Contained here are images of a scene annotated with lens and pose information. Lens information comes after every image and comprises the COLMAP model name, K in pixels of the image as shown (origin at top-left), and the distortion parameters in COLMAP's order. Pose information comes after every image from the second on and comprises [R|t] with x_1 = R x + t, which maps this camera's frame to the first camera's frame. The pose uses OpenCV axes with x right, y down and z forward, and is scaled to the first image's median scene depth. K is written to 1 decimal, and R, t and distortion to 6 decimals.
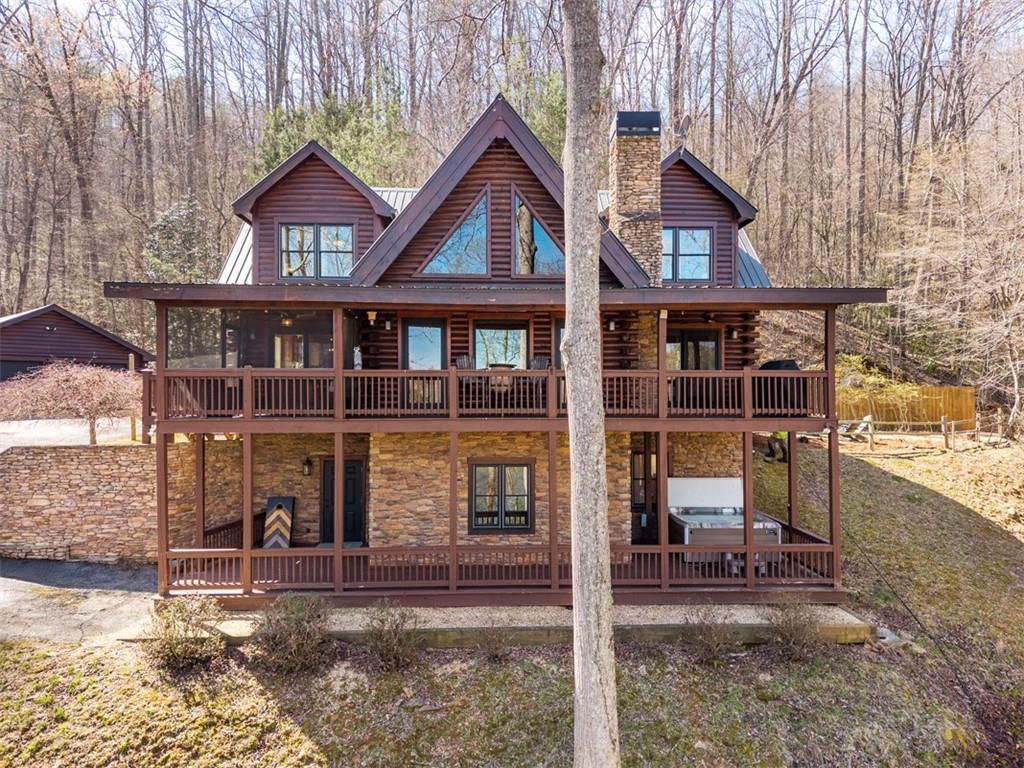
lens RADIAL K [[703.5, 0, 512.8], [0, 703.5, 389.6], [0, 0, 1]] dist [0.013265, -0.001086]
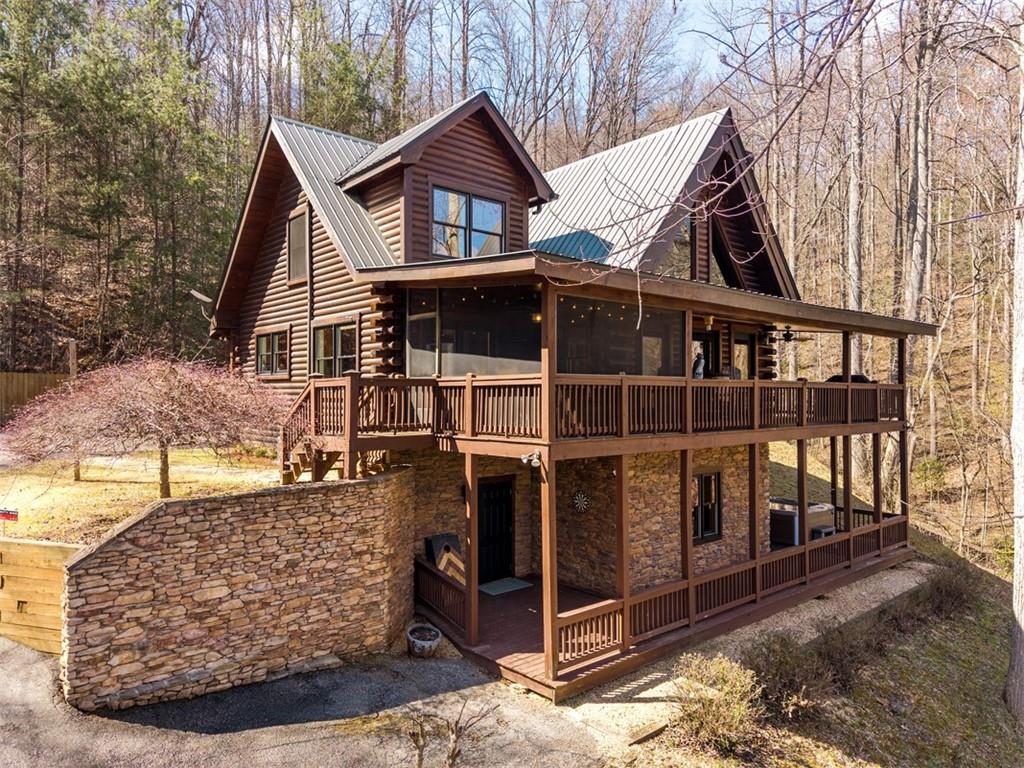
lens RADIAL K [[703.5, 0, 512.8], [0, 703.5, 378.0], [0, 0, 1]] dist [0.013265, -0.001086]
pose [[0.779793, 0.008365, 0.625981, -0.840724], [0.003037, 0.999848, -0.017143, -0.009046], [-0.626030, 0.015269, 0.779650, 0.380444]]
